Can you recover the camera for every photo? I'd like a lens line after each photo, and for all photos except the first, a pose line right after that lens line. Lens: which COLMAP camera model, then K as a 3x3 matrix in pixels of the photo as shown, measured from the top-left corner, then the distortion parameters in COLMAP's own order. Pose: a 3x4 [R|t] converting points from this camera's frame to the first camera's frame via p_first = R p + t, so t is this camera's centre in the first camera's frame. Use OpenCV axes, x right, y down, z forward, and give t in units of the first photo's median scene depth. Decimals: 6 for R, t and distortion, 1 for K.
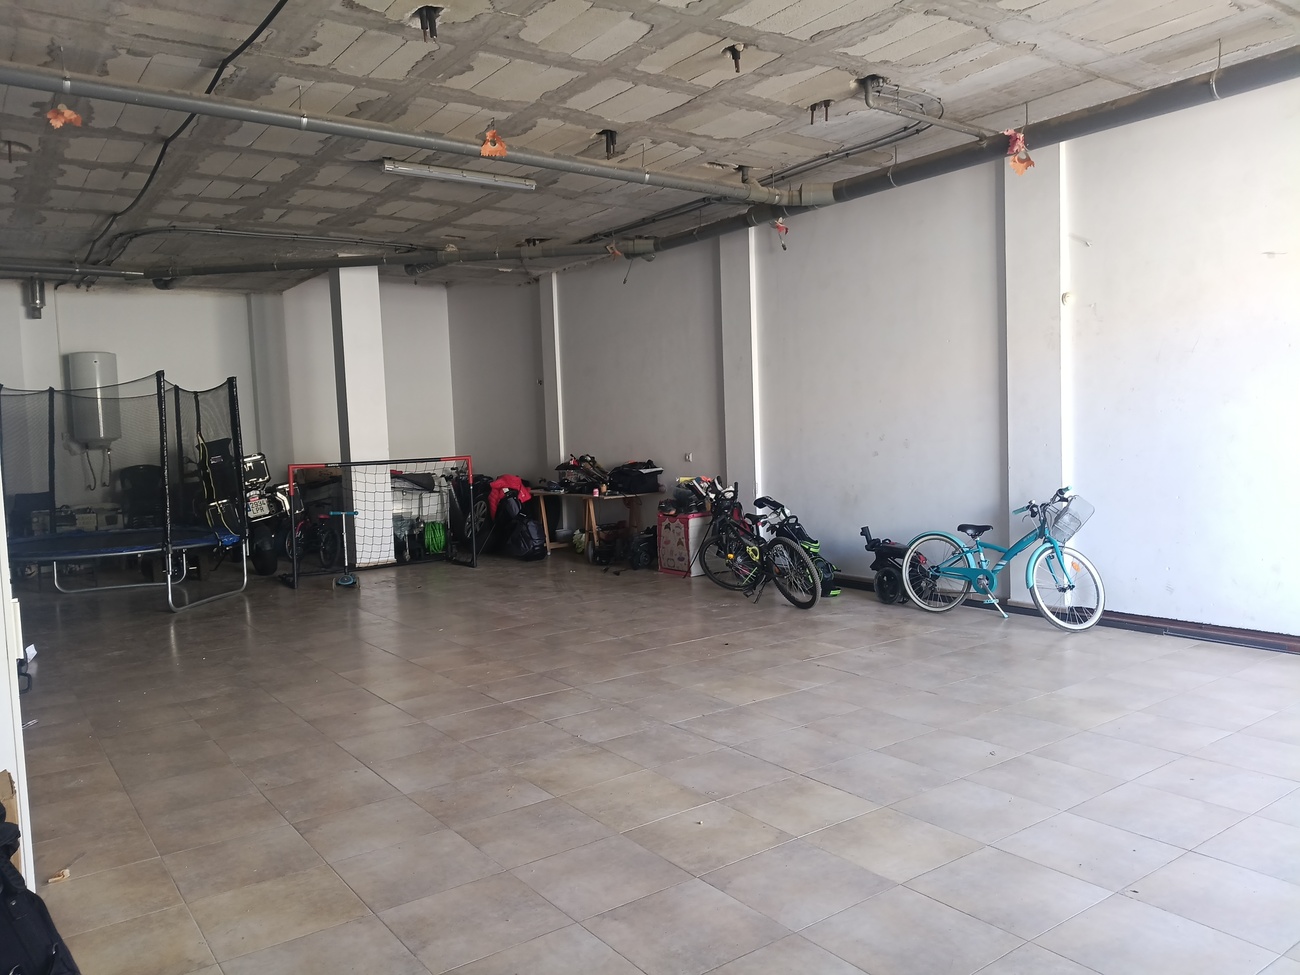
lens RADIAL K [[985.1, 0, 649.4], [0, 985.1, 490.2], [0, 0, 1]] dist [0.084245, -0.158042]
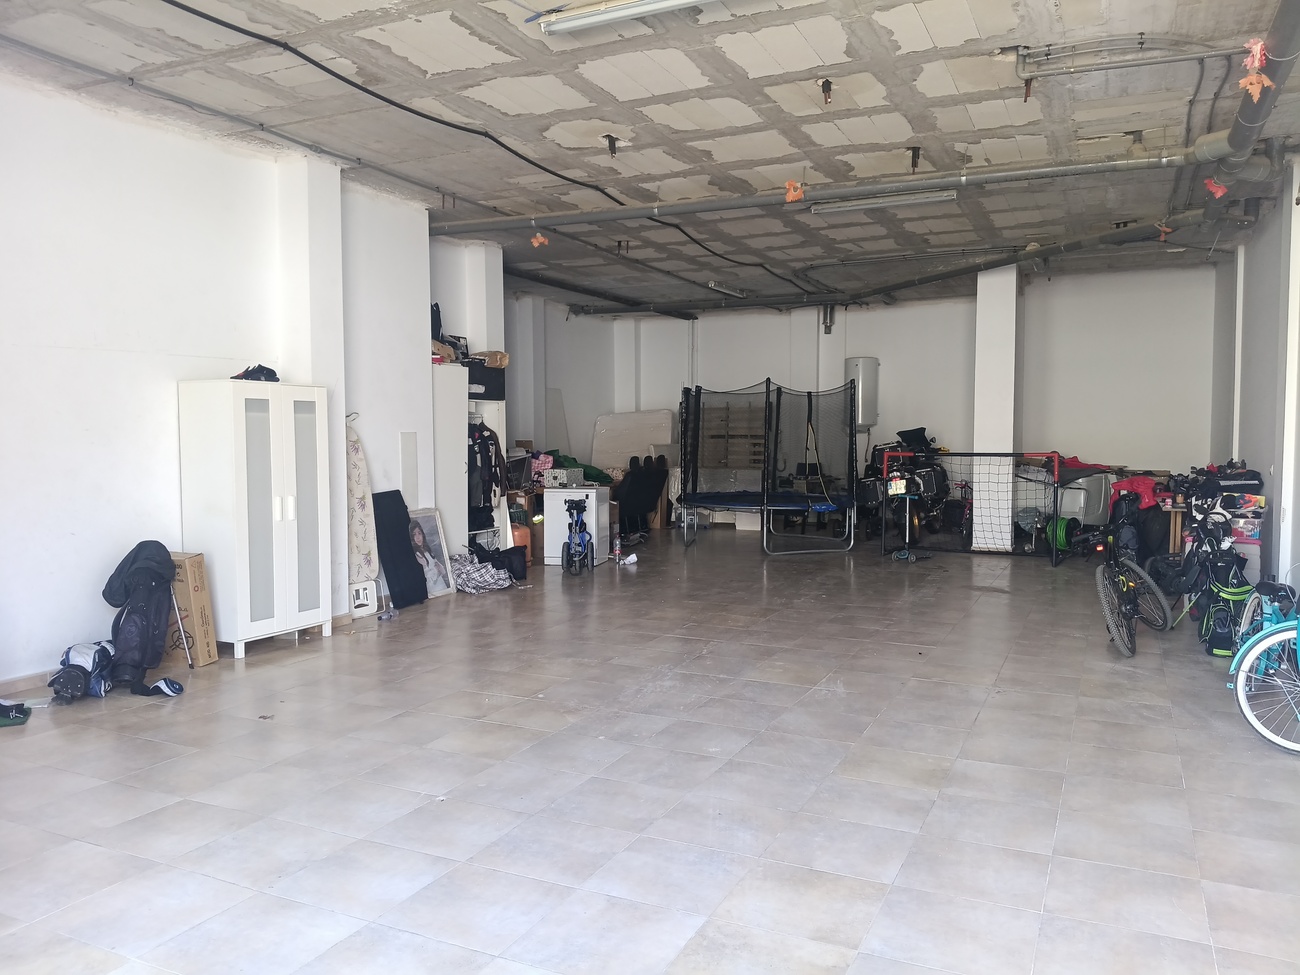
lens RADIAL K [[985.1, 0, 649.4], [0, 985.1, 490.2], [0, 0, 1]] dist [0.084245, -0.158042]
pose [[0.470557, 0.089626, -0.877806, 0.872300], [-0.072593, 0.995388, 0.062717, -0.053420], [0.879378, 0.034211, 0.474893, 0.302545]]
